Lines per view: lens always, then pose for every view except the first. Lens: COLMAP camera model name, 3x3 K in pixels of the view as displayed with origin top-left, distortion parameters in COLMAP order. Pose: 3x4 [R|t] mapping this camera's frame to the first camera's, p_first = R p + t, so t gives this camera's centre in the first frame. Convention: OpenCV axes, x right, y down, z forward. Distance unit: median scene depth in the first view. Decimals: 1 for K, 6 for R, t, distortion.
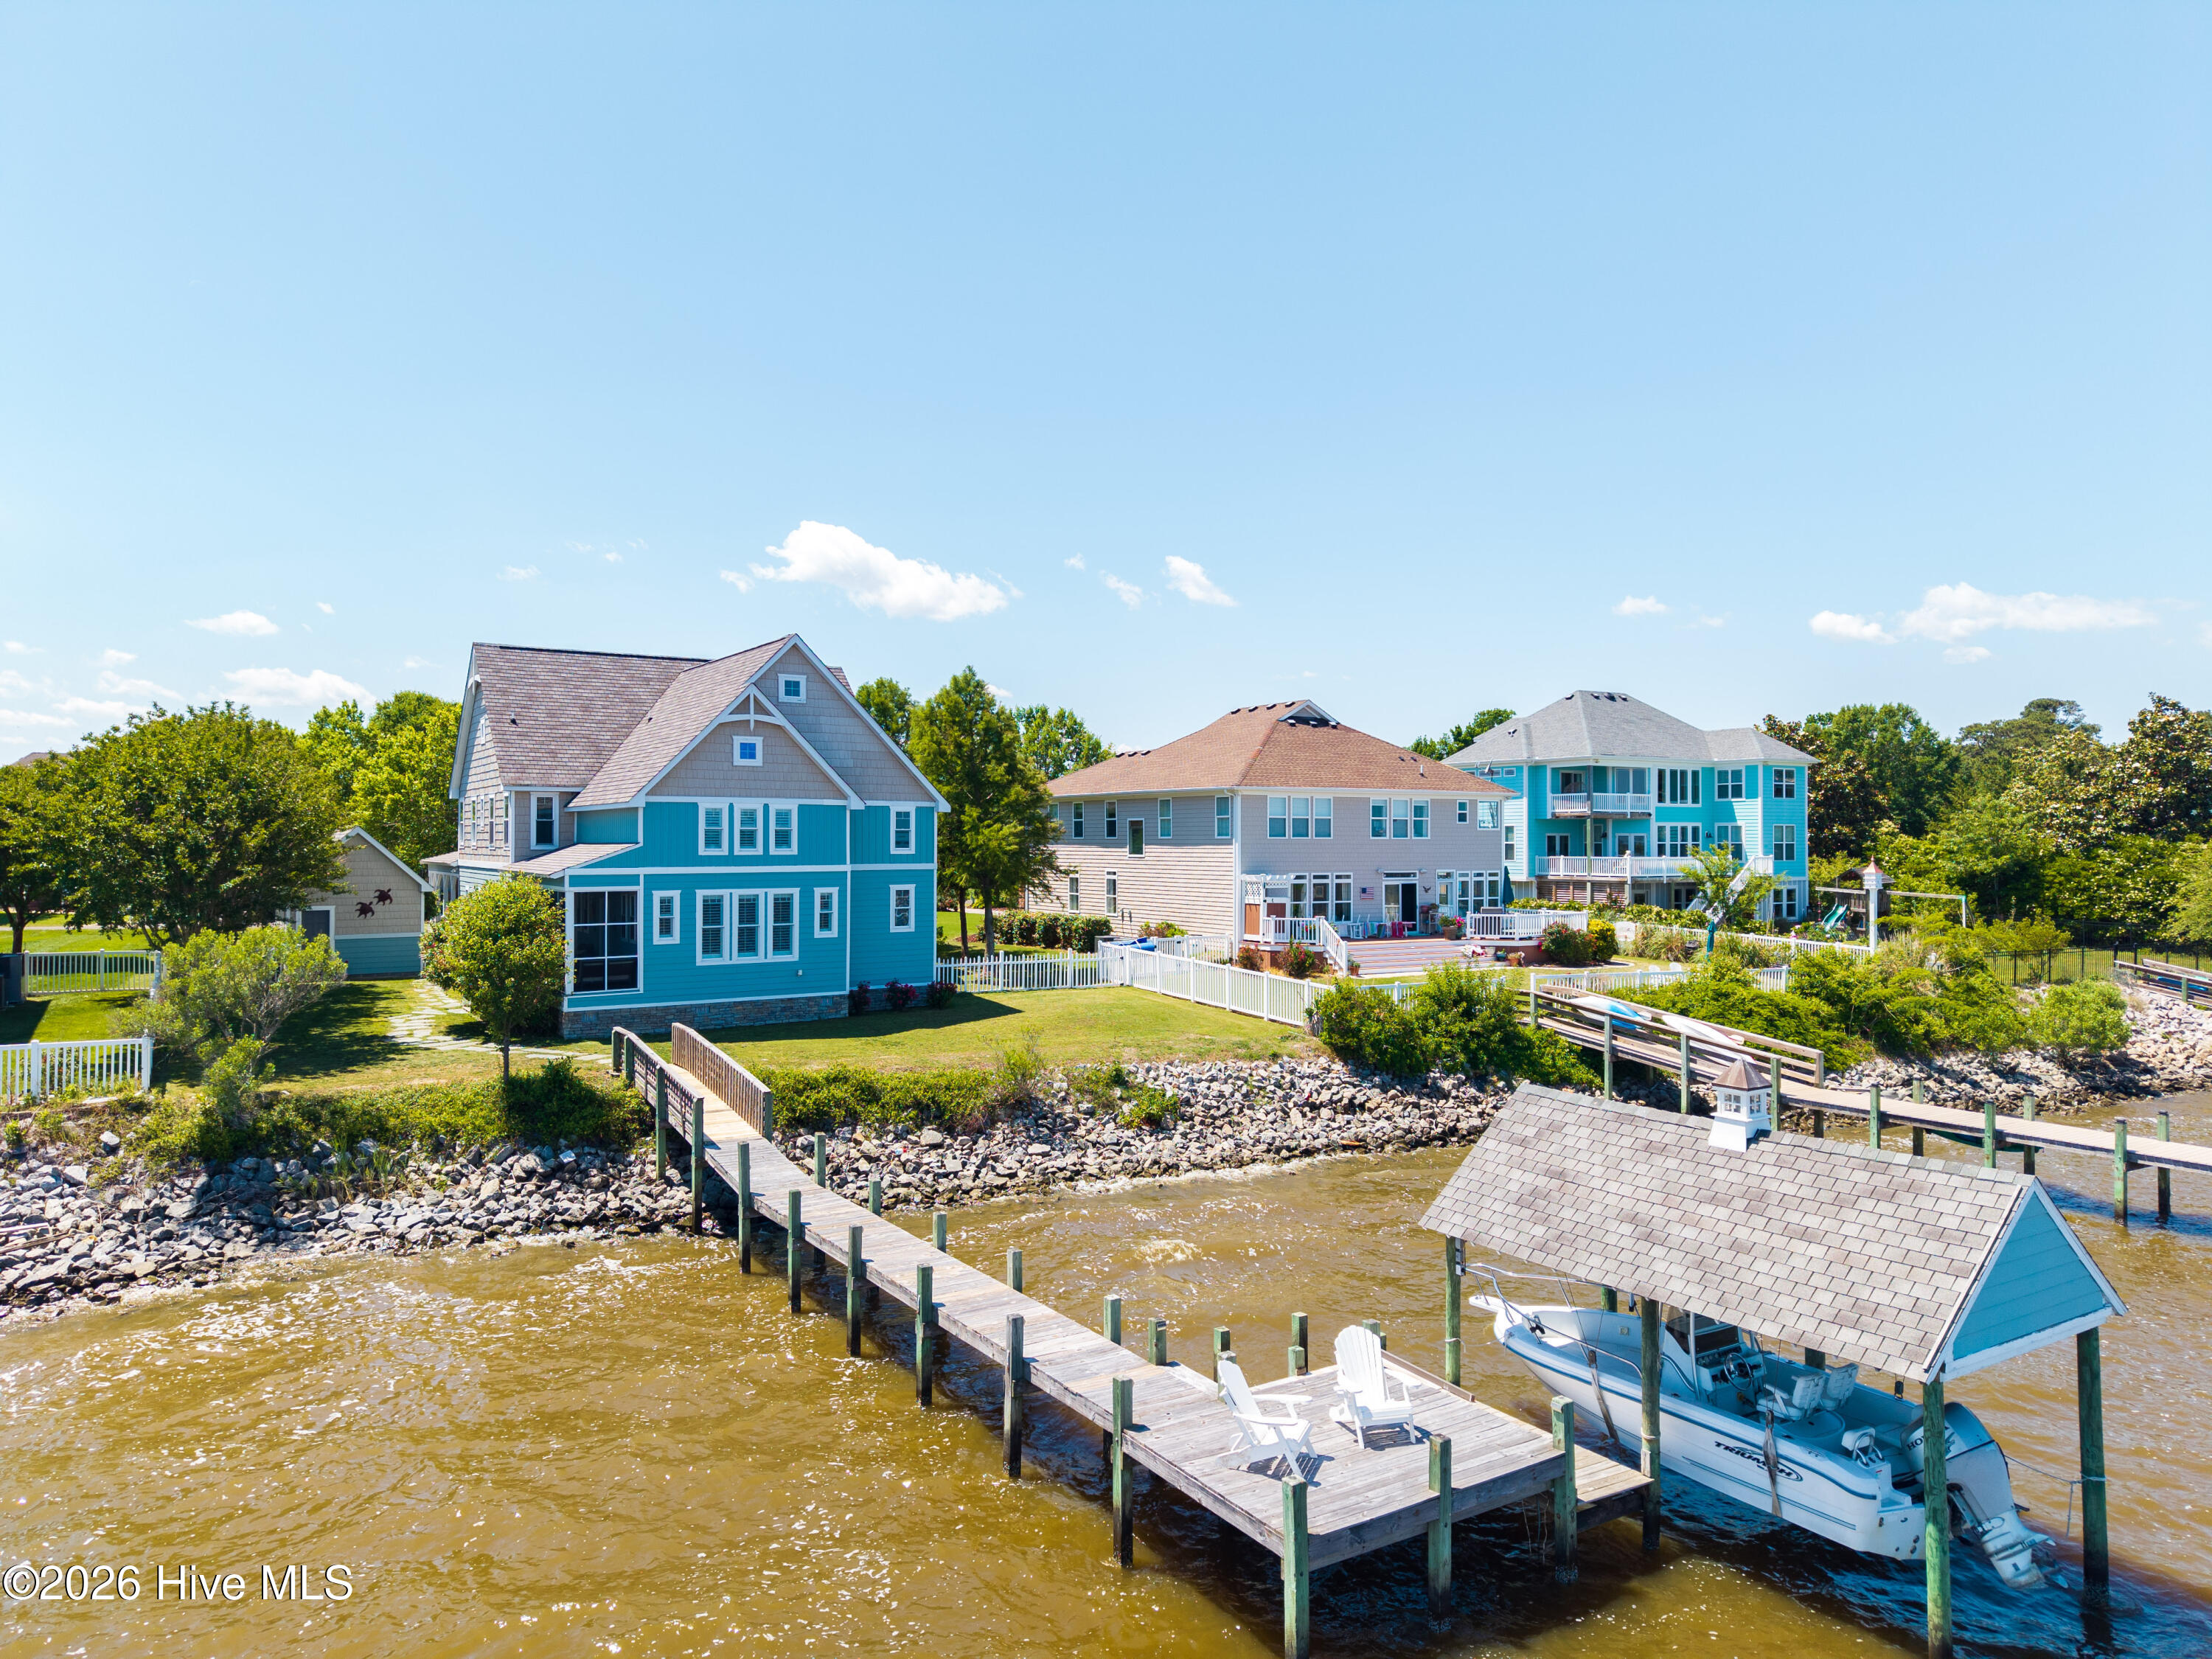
lens RADIAL K [[1470.9, 0, 1113.5], [0, 1470.9, 829.9], [0, 0, 1]] dist [0.069639, -0.081333]
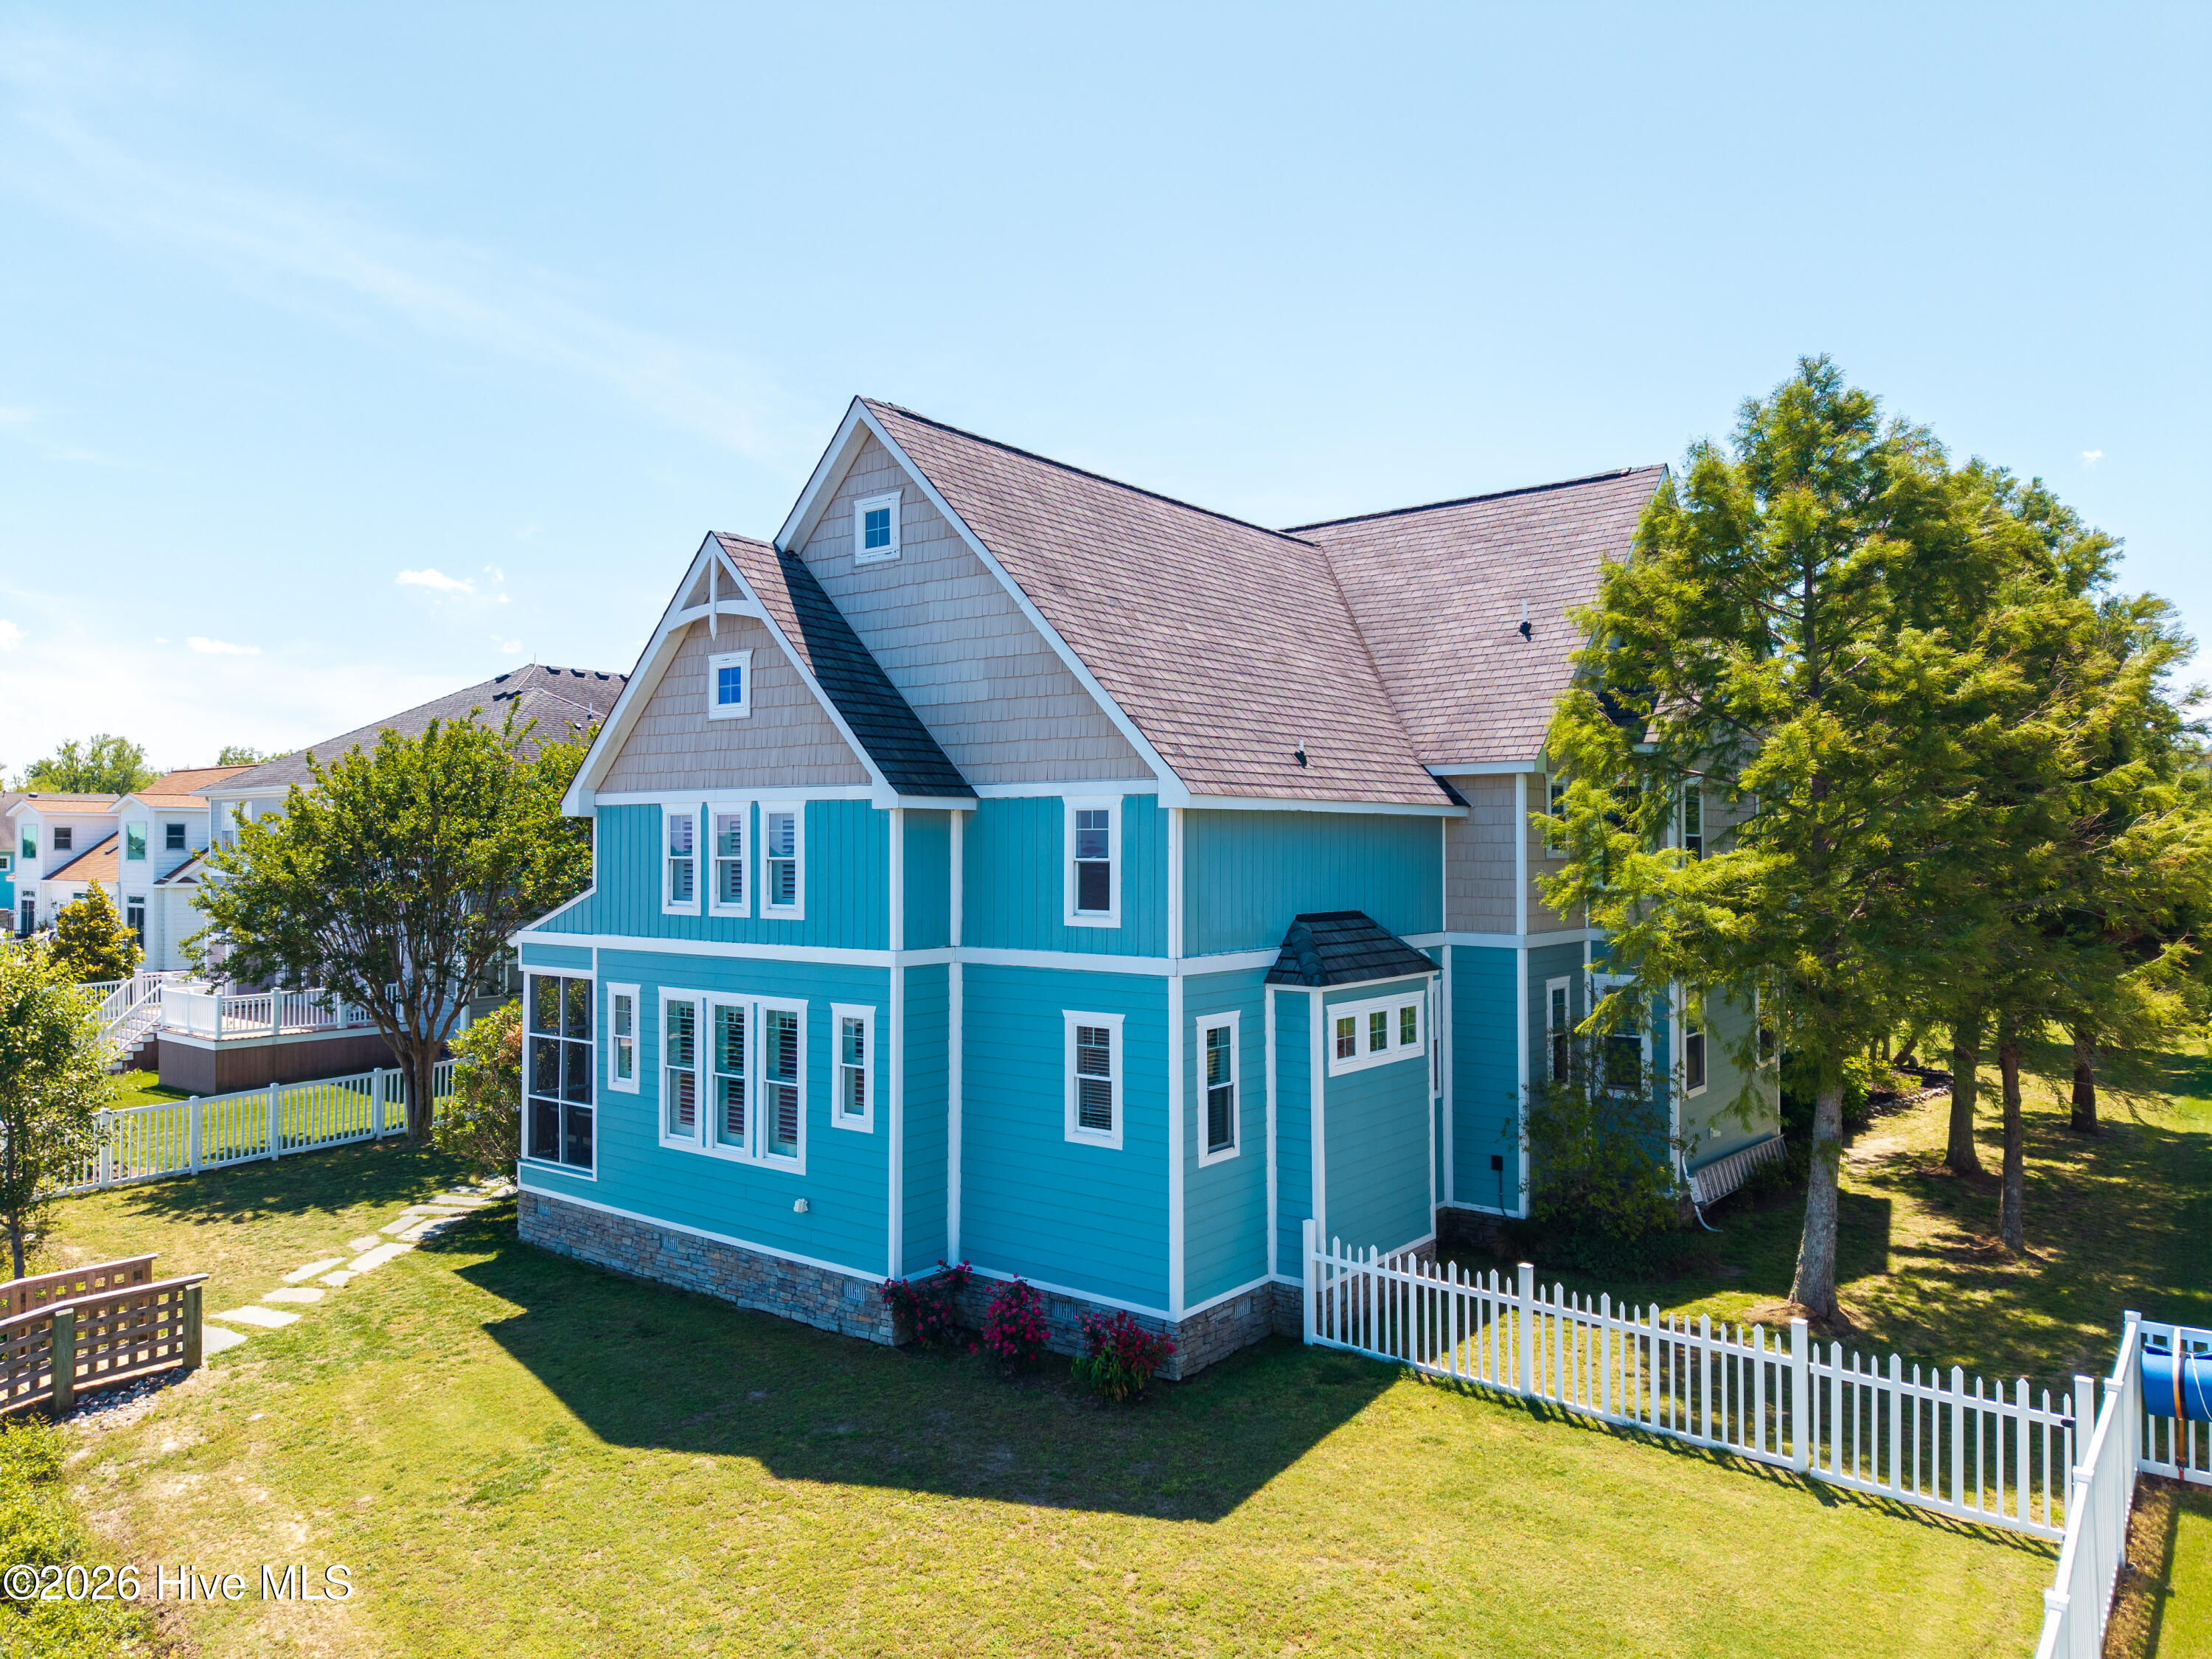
lens RADIAL K [[1470.9, 0, 1113.5], [0, 1470.9, 829.9], [0, 0, 1]] dist [0.069639, -0.081333]
pose [[0.337792, -0.011318, -0.941153, 0.214092], [0.005188, 0.999935, -0.010162, -0.004261], [0.941206, -0.001450, 0.337829, 0.954593]]
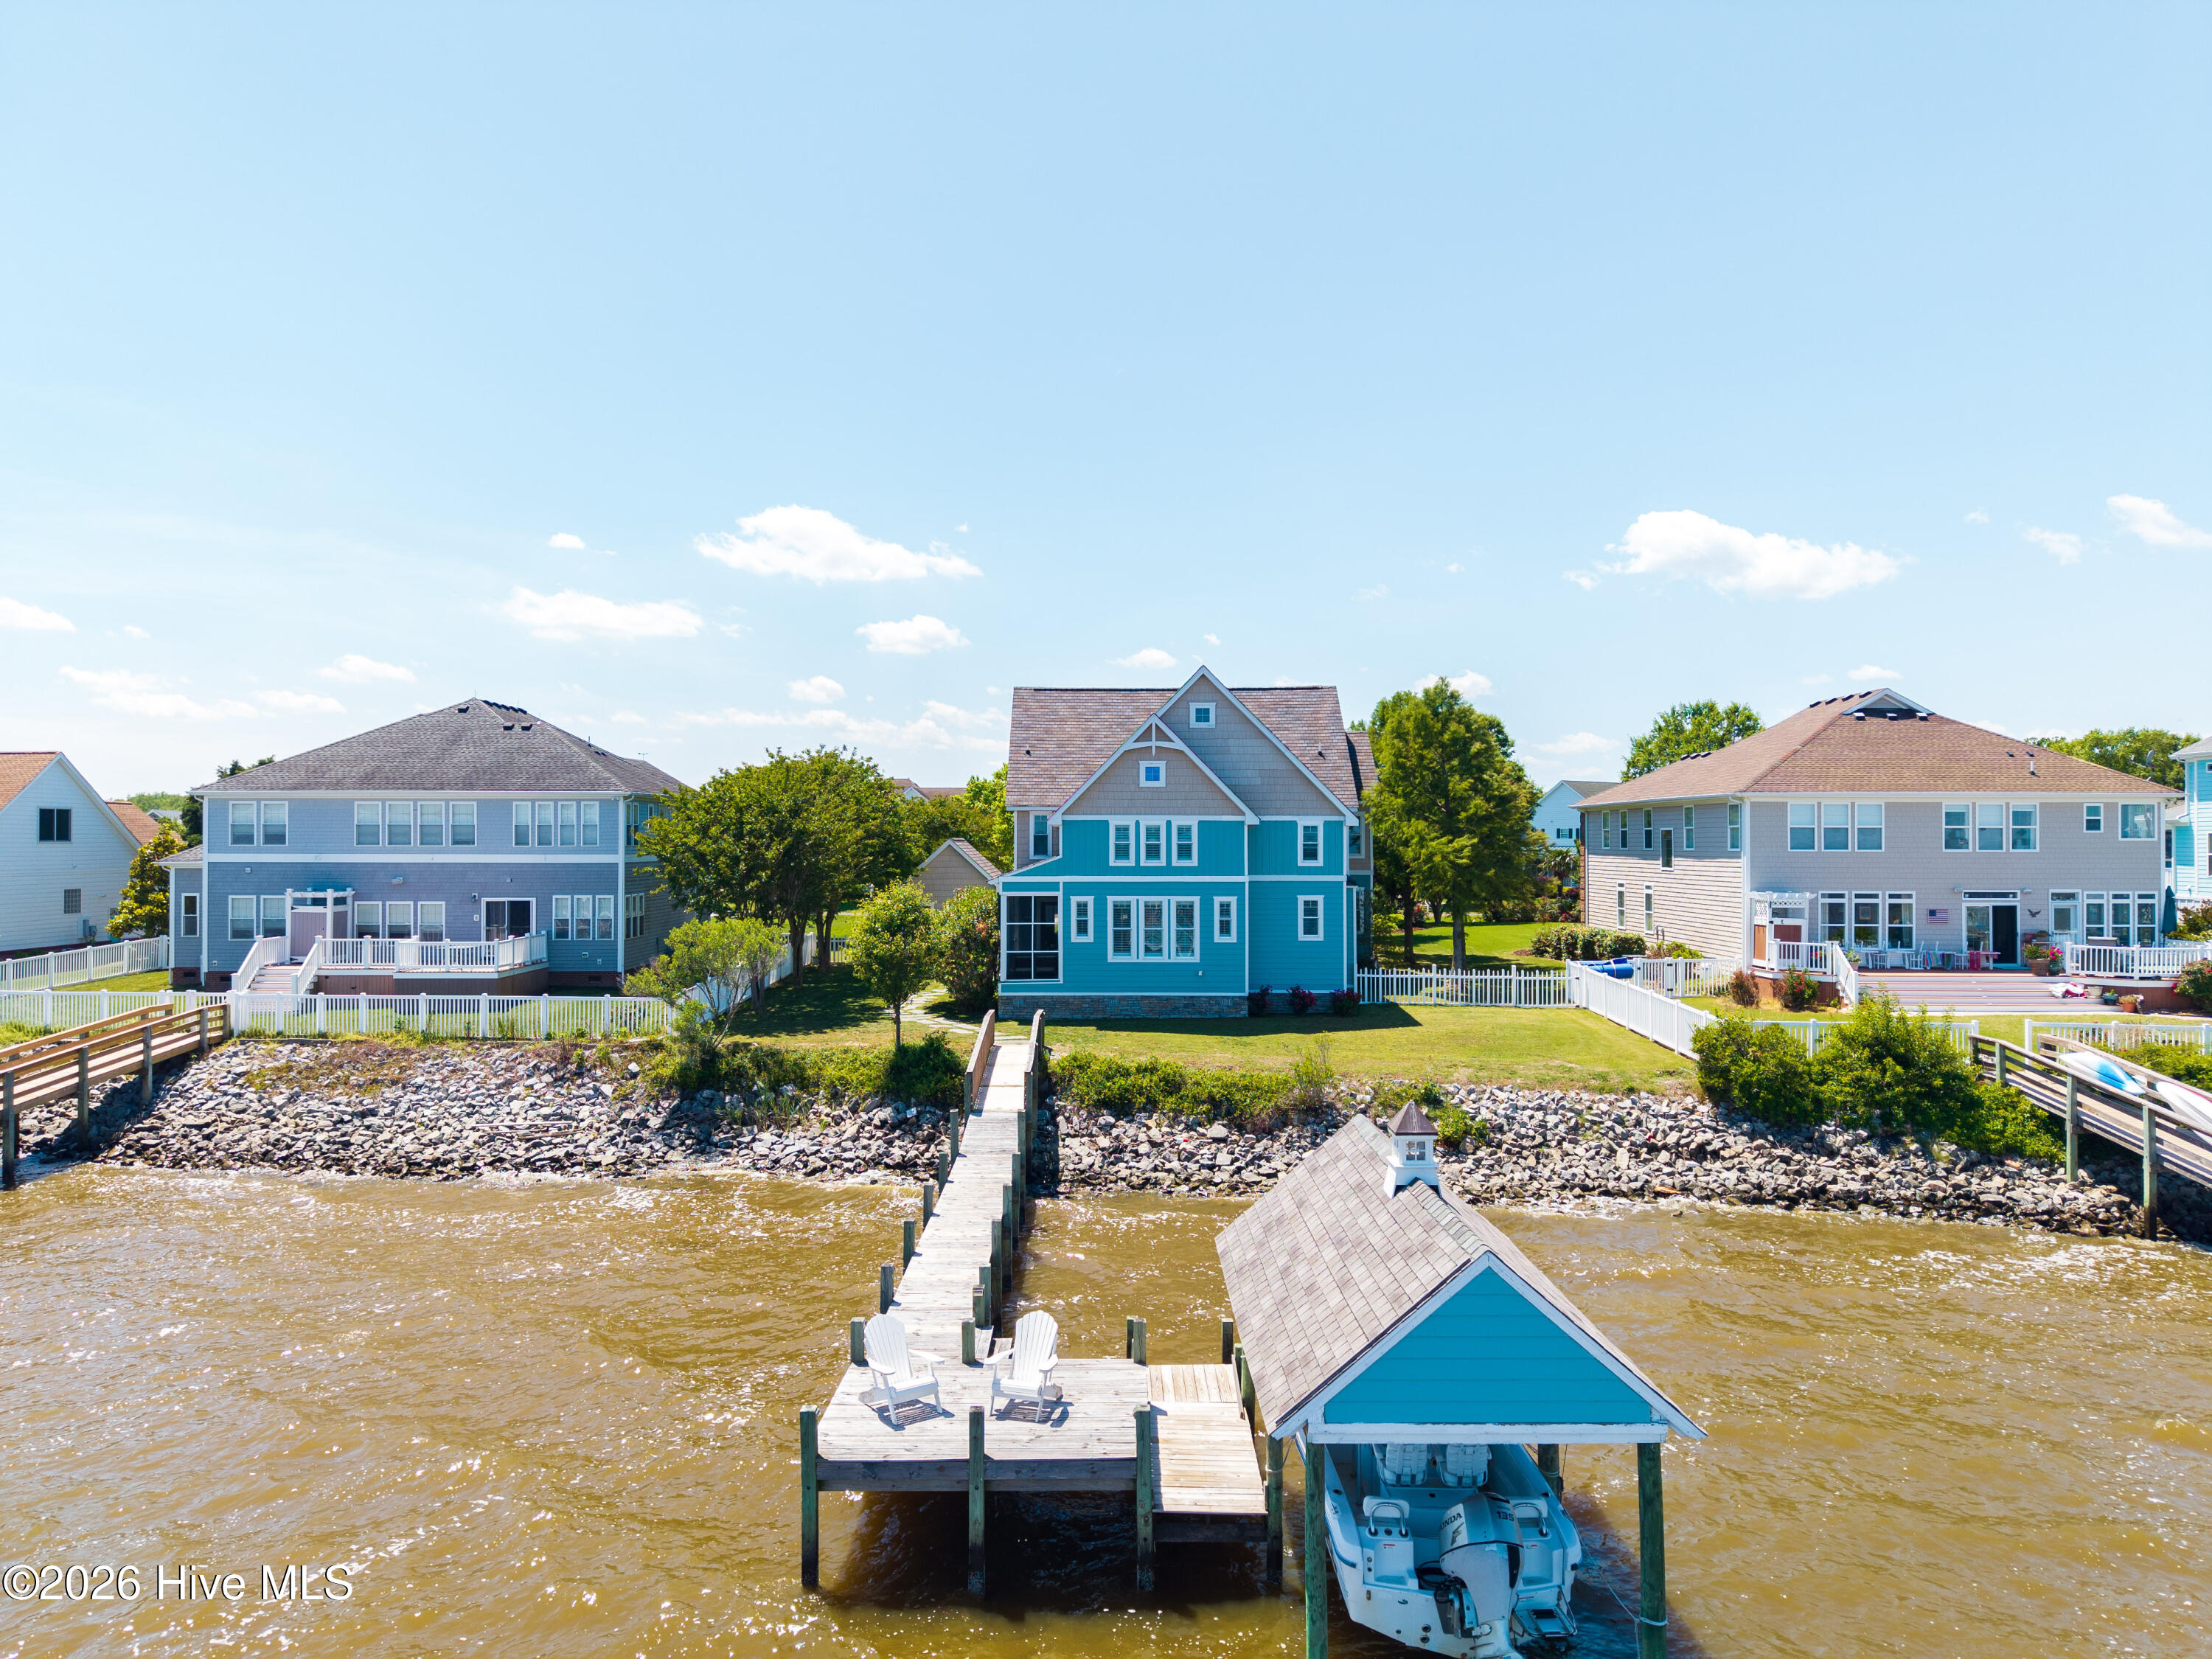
lens RADIAL K [[1465.6, 0, 1121.9], [0, 1465.6, 799.9], [0, 0, 1]] dist [0.136997, -0.291479]
pose [[0.850408, -0.014368, -0.525927, 0.320562], [0.002892, 0.999740, -0.022635, -0.008139], [0.526115, 0.017728, 0.850229, 0.035064]]
